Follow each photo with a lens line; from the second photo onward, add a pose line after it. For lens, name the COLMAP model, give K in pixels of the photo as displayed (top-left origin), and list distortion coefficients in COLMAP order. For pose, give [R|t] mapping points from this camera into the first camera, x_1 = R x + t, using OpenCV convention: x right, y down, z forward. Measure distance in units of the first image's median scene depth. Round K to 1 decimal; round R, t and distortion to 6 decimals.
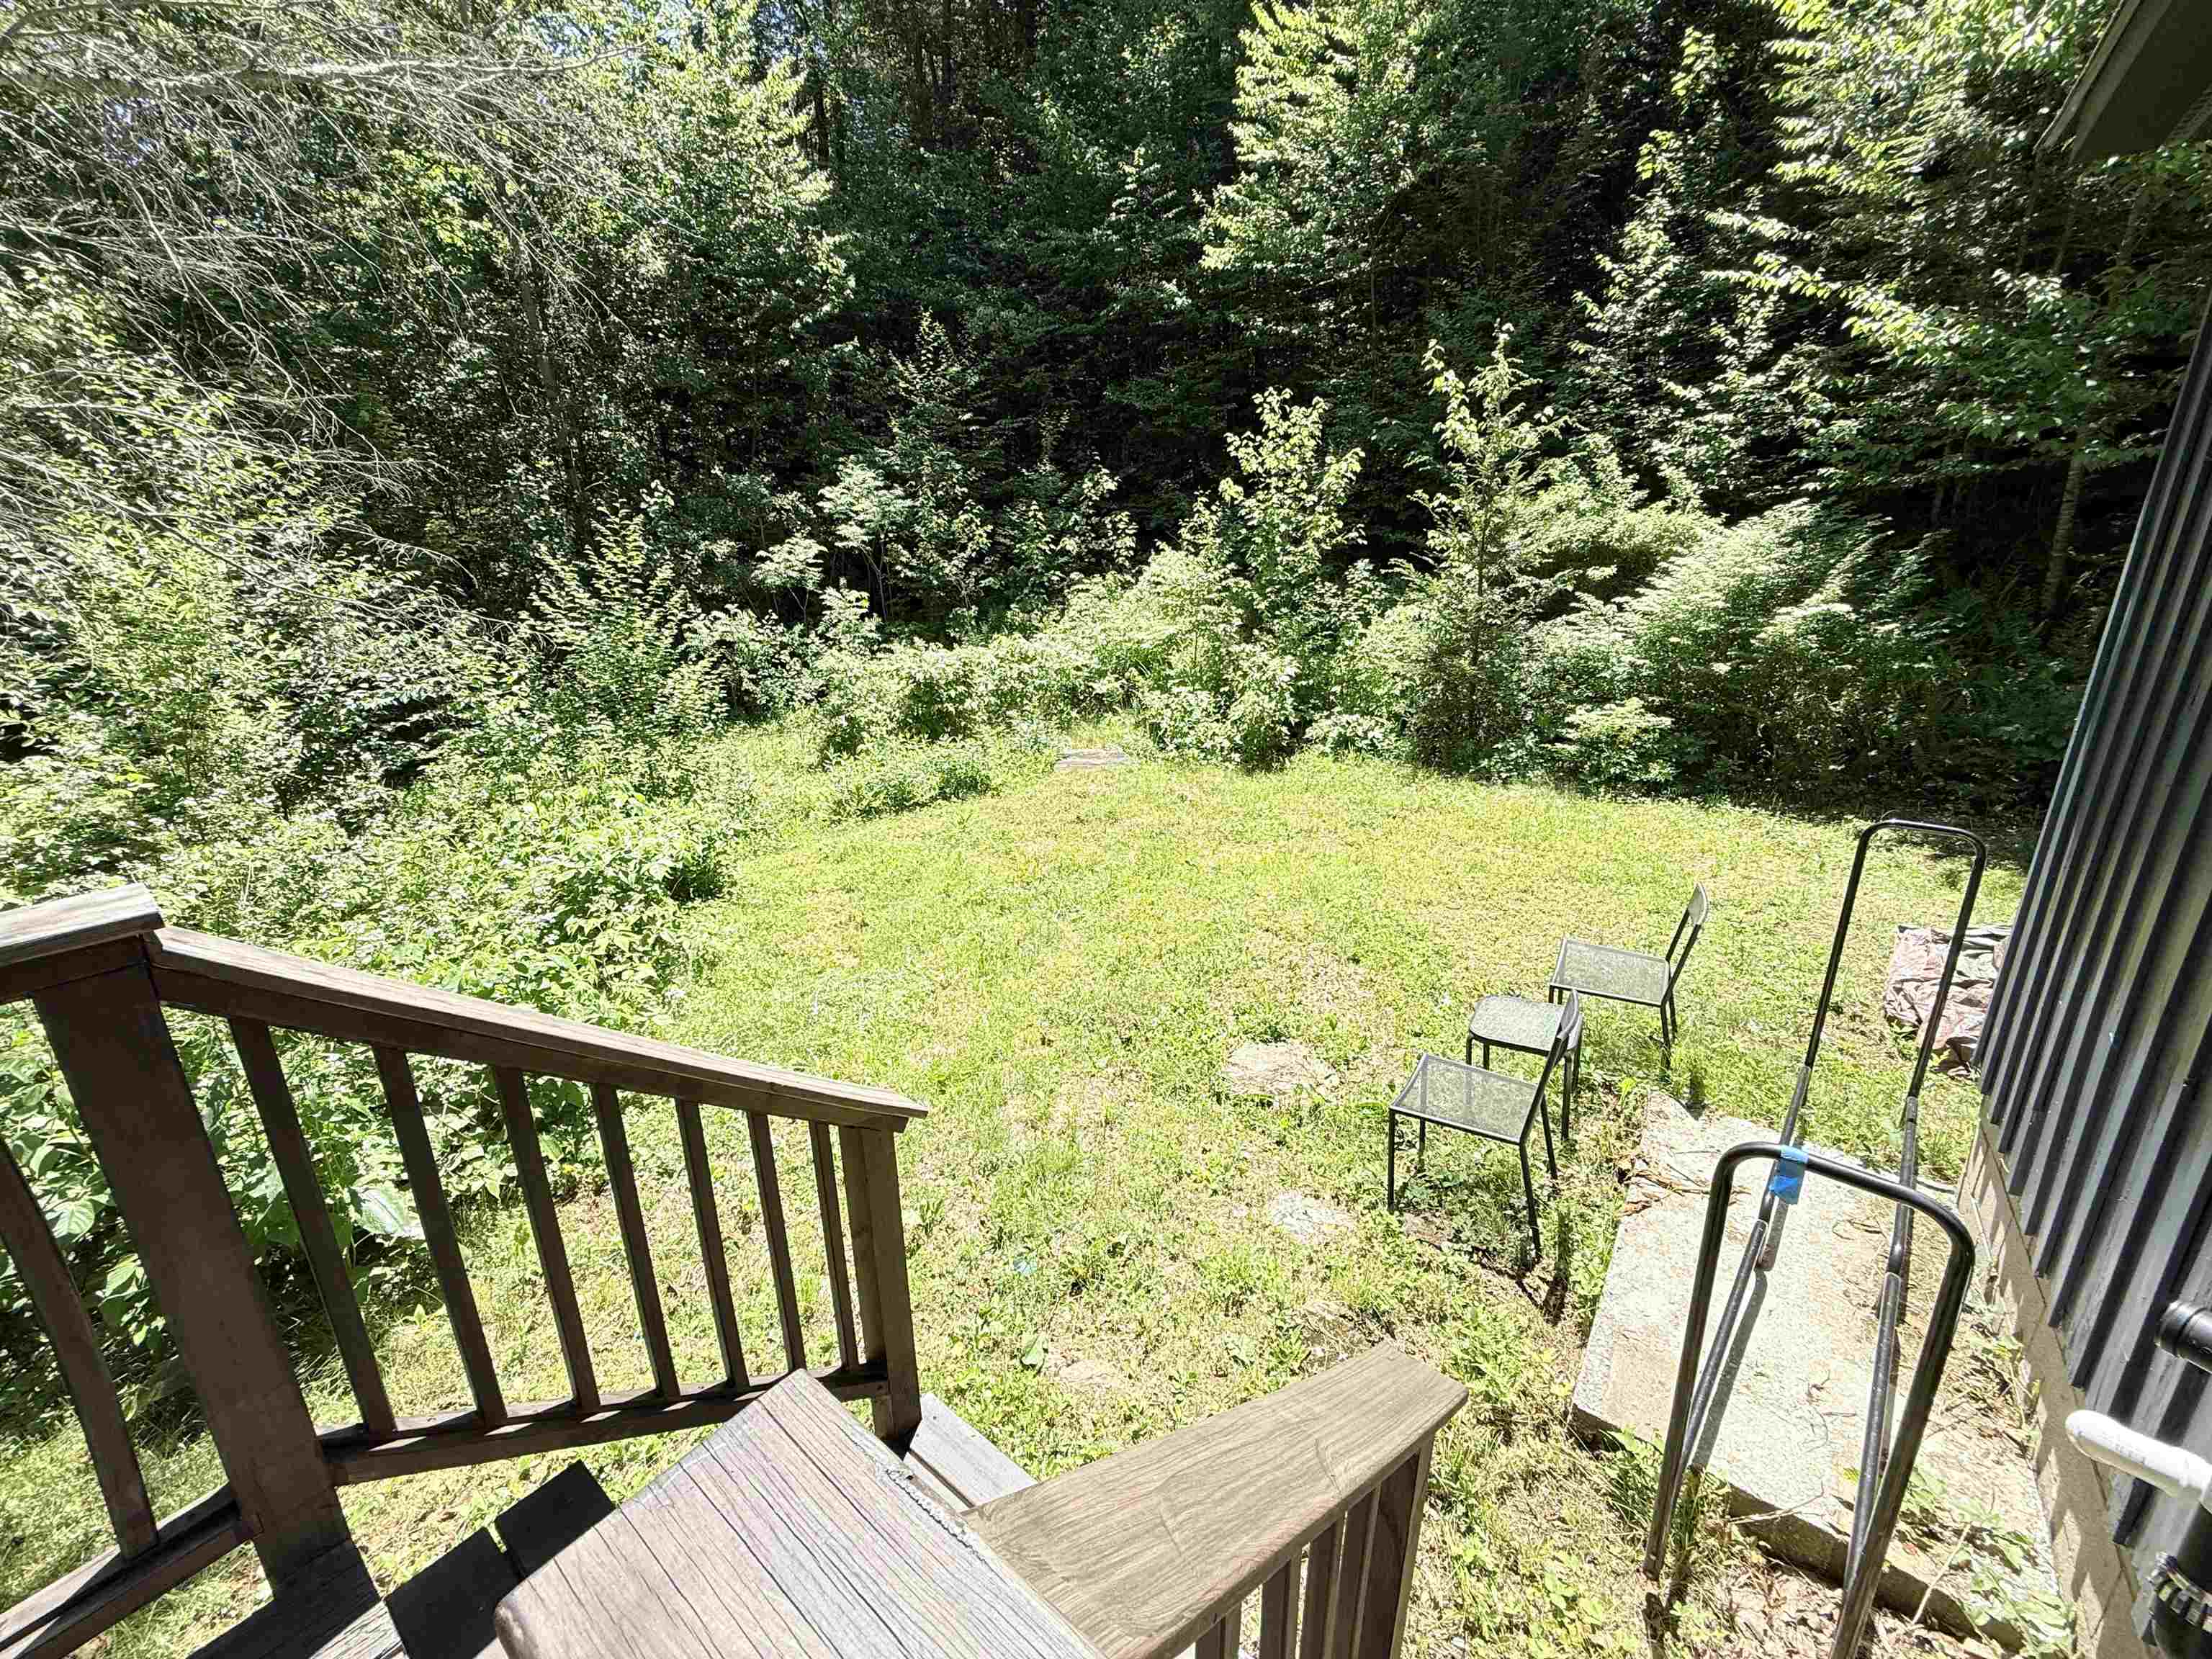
lens RADIAL K [[889.7, 0, 1084.2], [0, 889.7, 843.9], [0, 0, 1]] dist [0.001952, 0.000210]
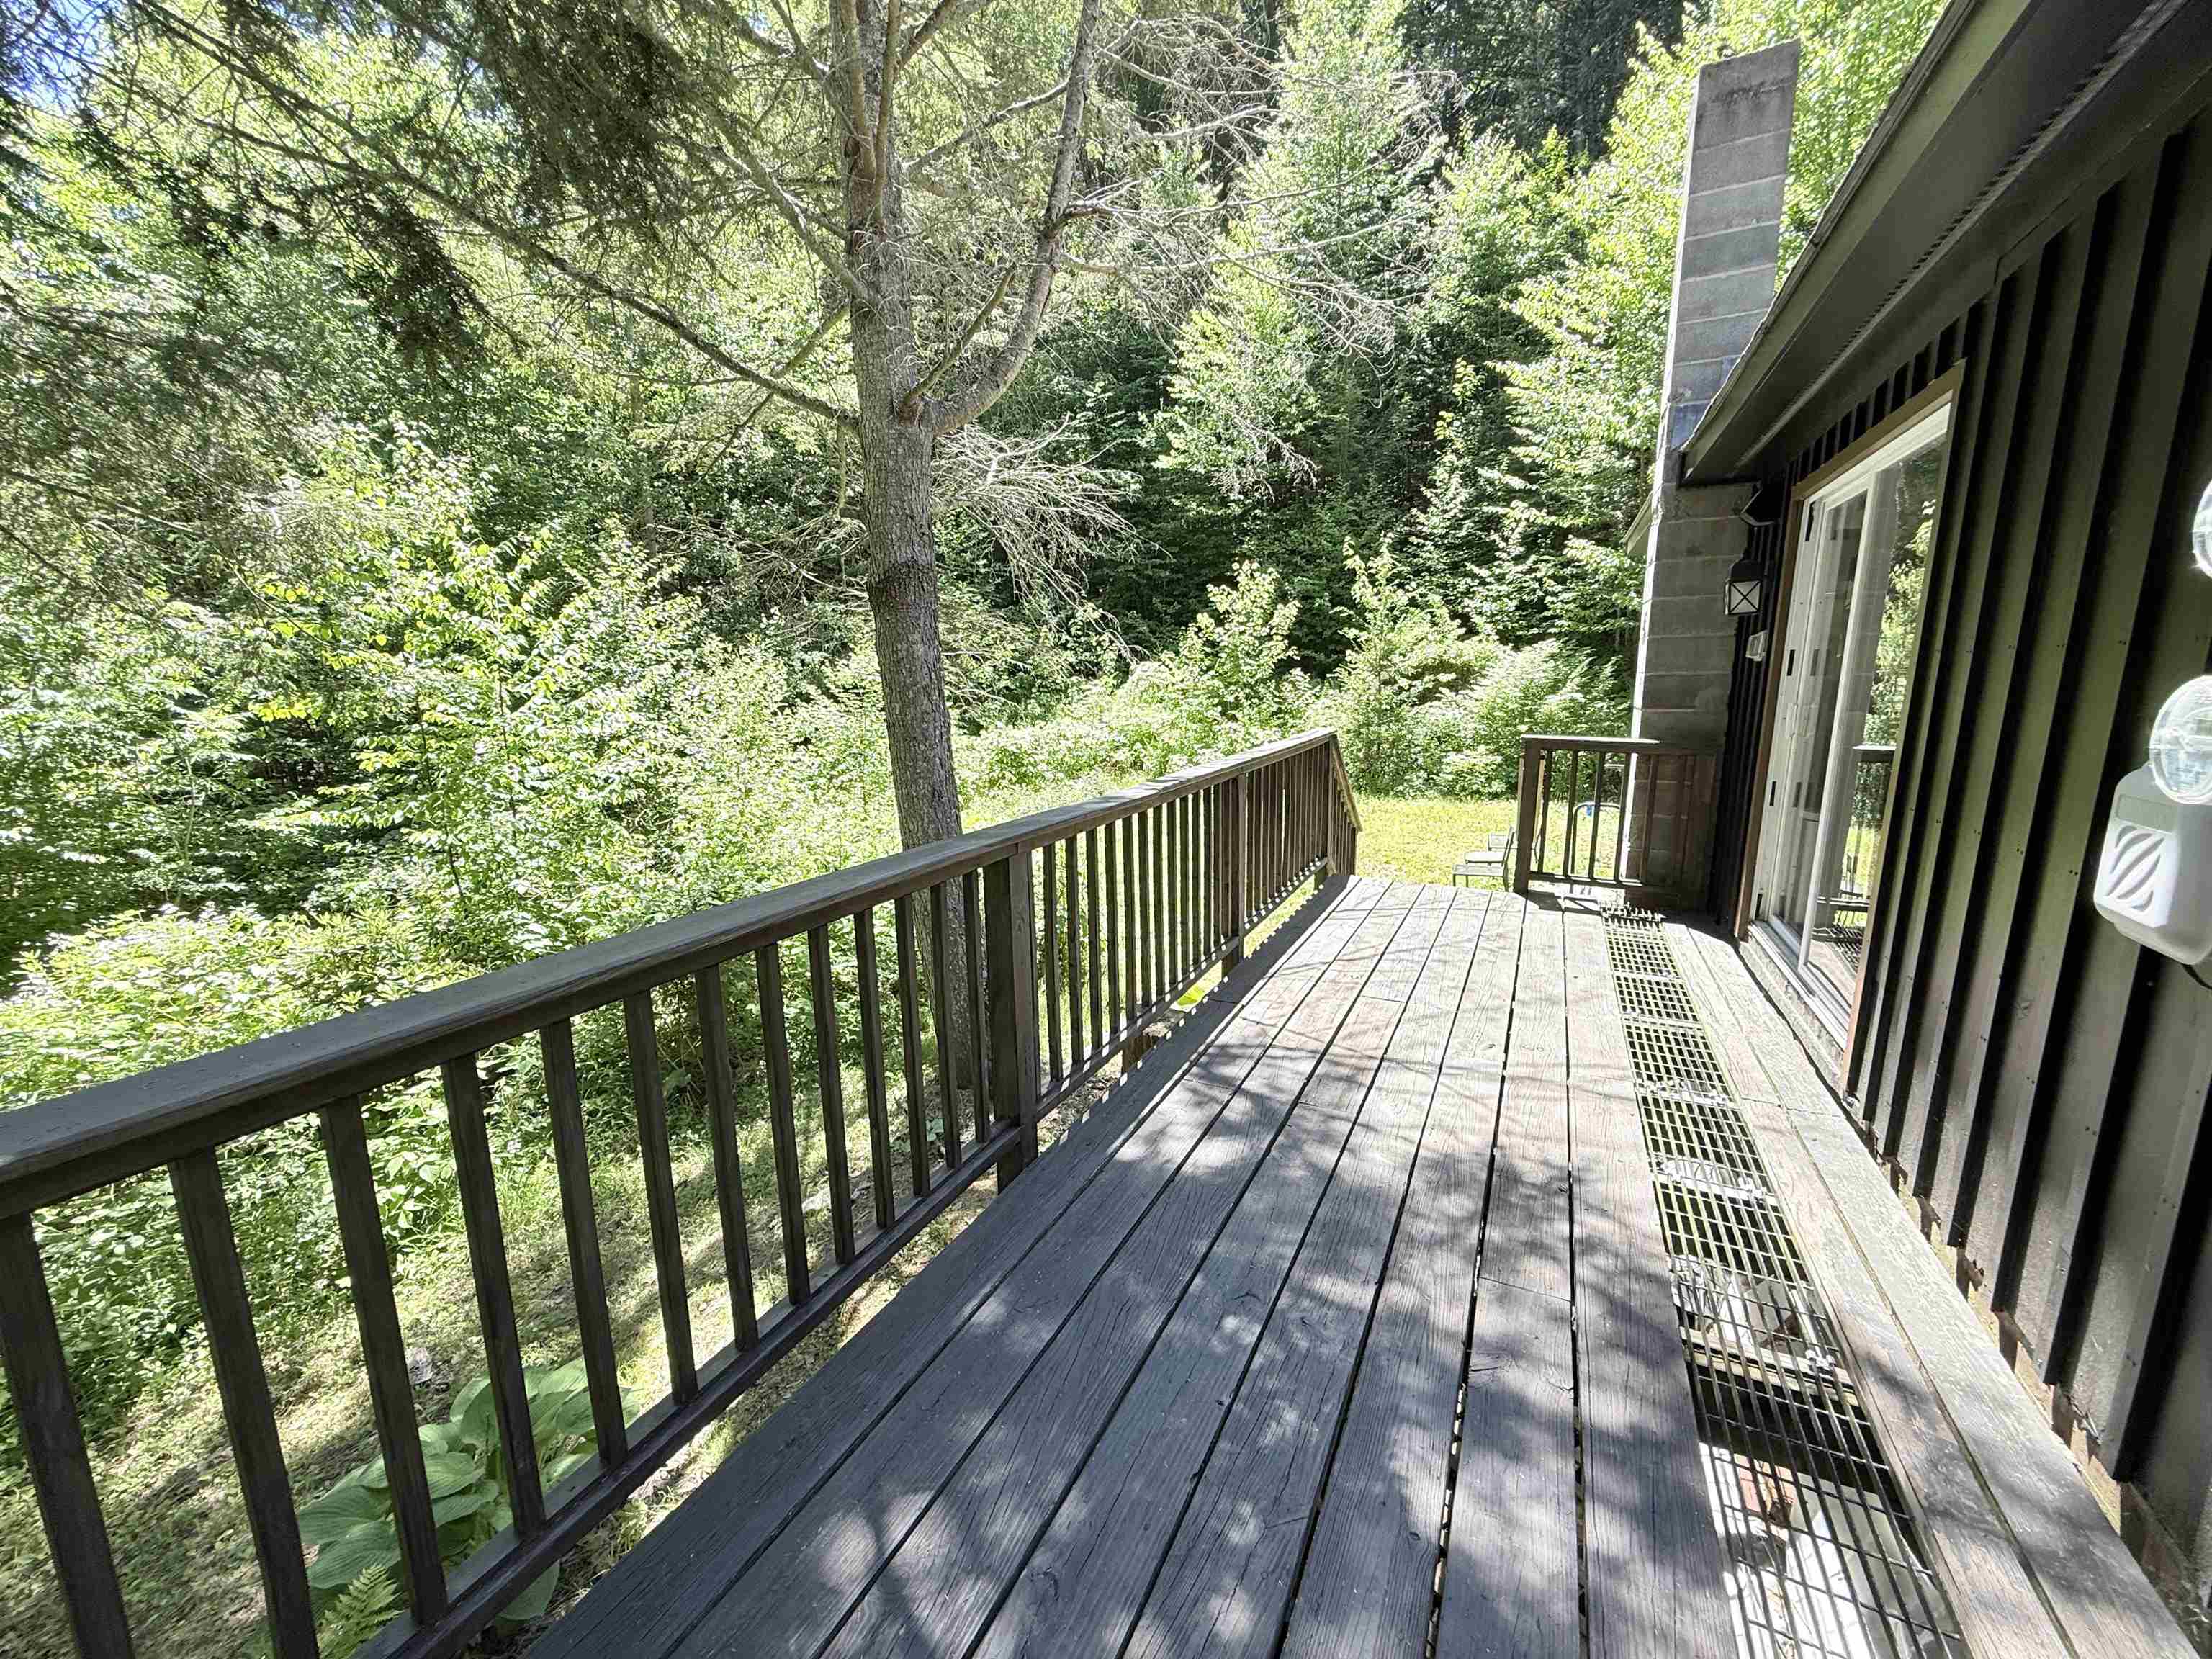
lens RADIAL K [[889.7, 0, 1096.2], [0, 889.7, 850.4], [0, 0, 1]] dist [0.001952, 0.000210]
pose [[0.979659, -0.034204, 0.197735, -0.387817], [0.055095, 0.993346, -0.101134, 0.142531], [-0.192960, 0.109971, 0.975025, -0.440341]]
